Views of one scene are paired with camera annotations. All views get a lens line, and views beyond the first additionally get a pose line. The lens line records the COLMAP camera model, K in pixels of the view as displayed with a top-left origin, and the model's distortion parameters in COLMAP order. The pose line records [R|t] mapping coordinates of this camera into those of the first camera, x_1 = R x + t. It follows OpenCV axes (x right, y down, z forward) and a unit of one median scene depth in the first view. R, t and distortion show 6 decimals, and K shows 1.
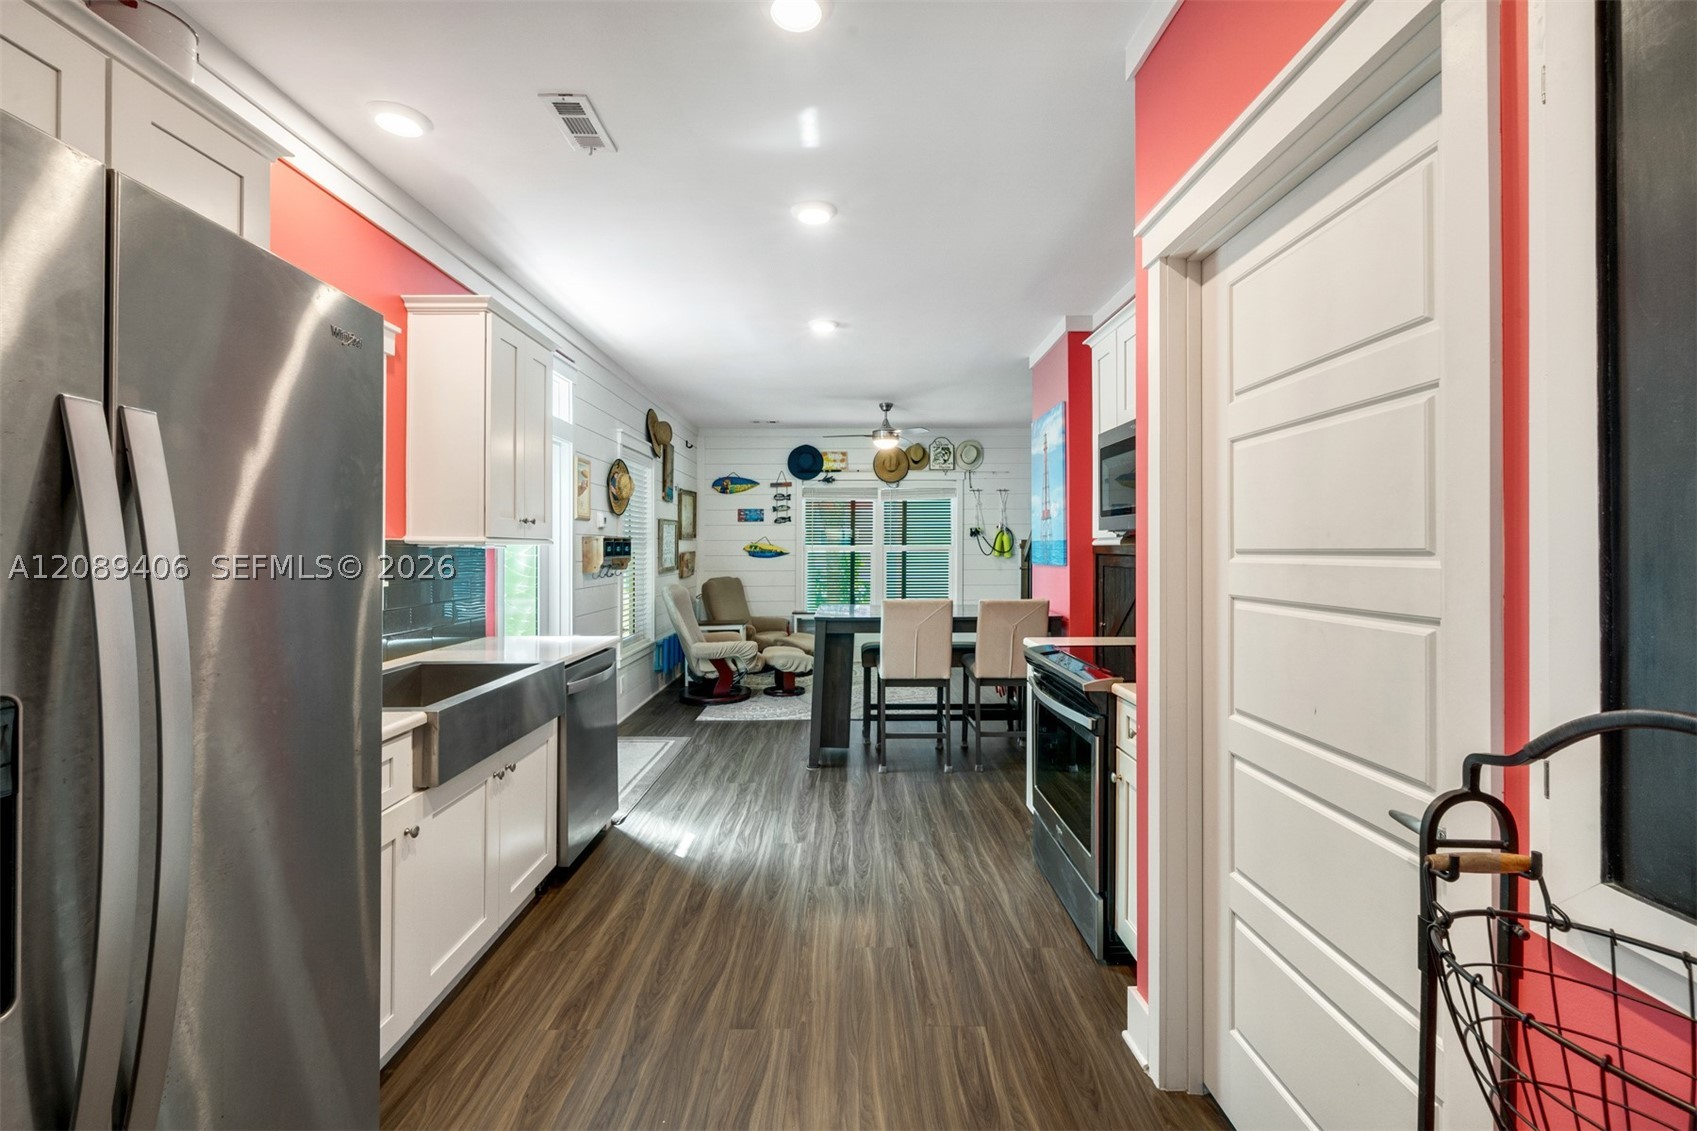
lens RADIAL K [[696.1, 0, 837.9], [0, 696.1, 536.0], [0, 0, 1]] dist [-0.000083, -0.000091]
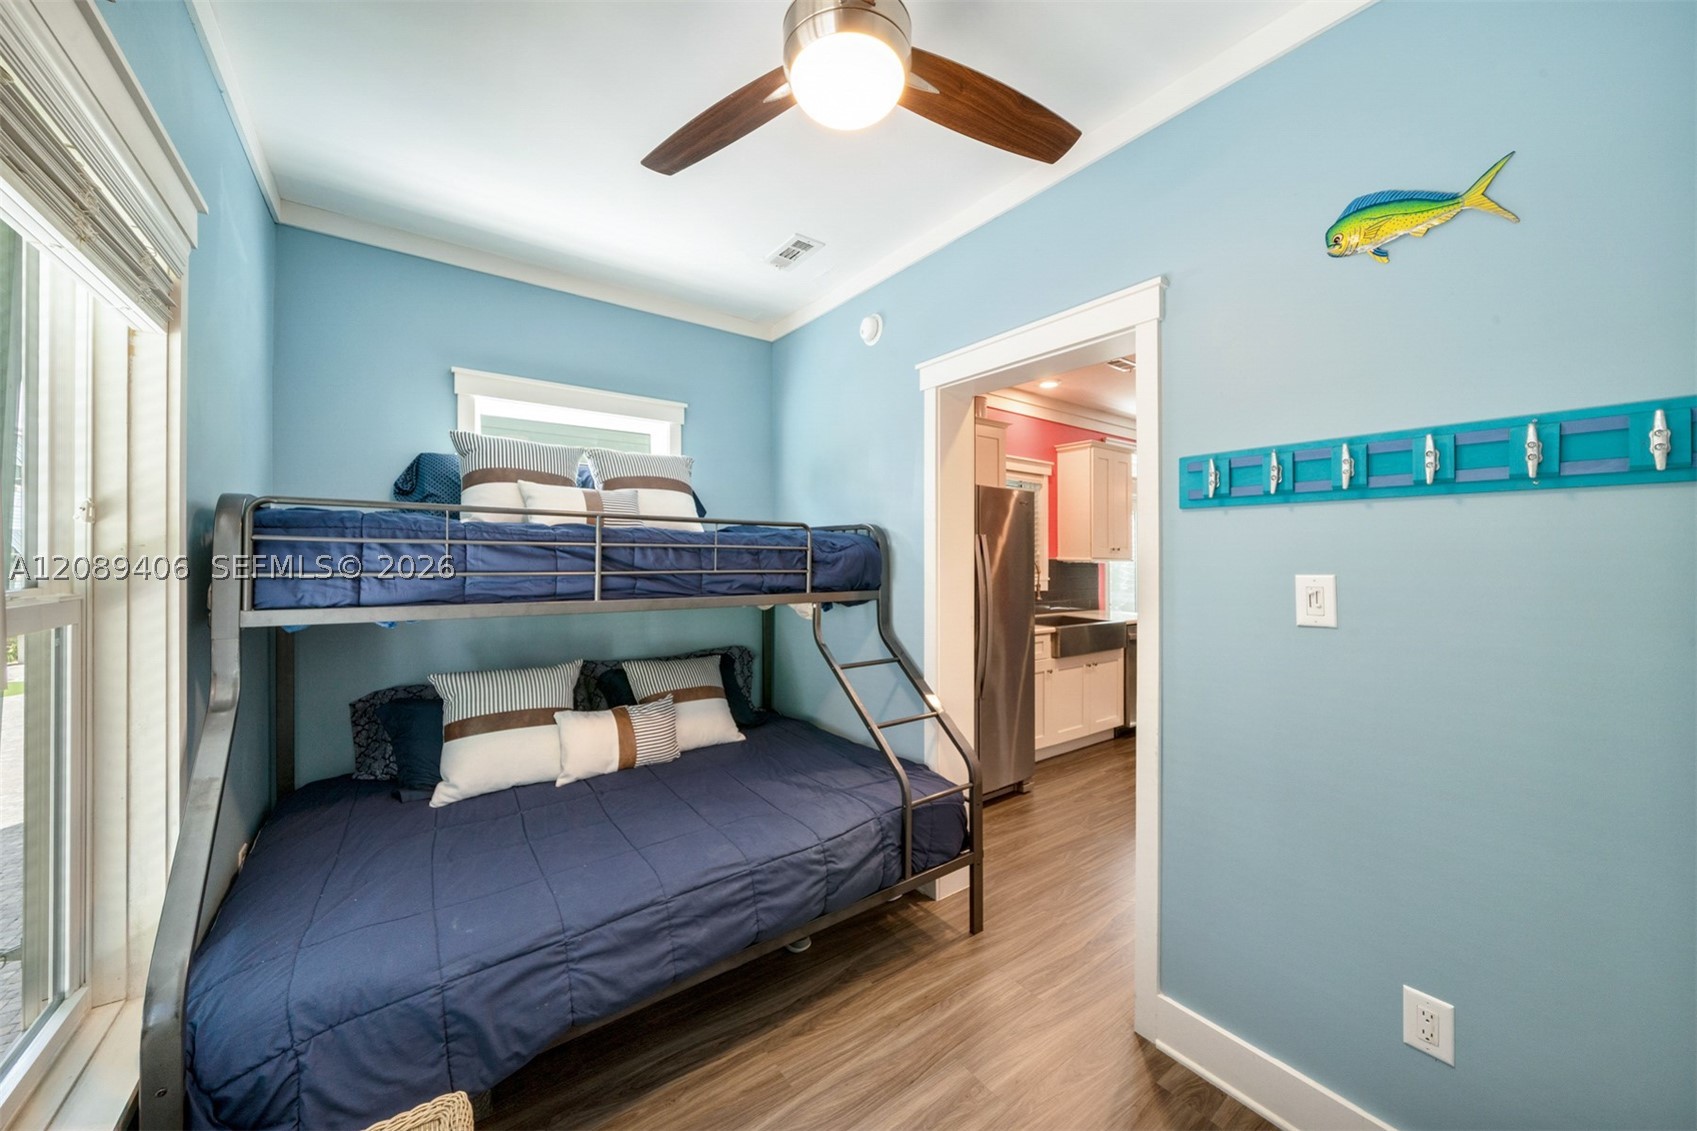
lens RADIAL K [[685.0, 0, 839.7], [0, 685.0, 567.4], [0, 0, 1]] dist [0.000457, 0.000115]
pose [[0.594714, 0.005819, -0.803916, 0.938055], [0.012132, 0.999795, 0.016211, -0.016638], [0.803846, -0.019395, 0.594522, -1.104109]]
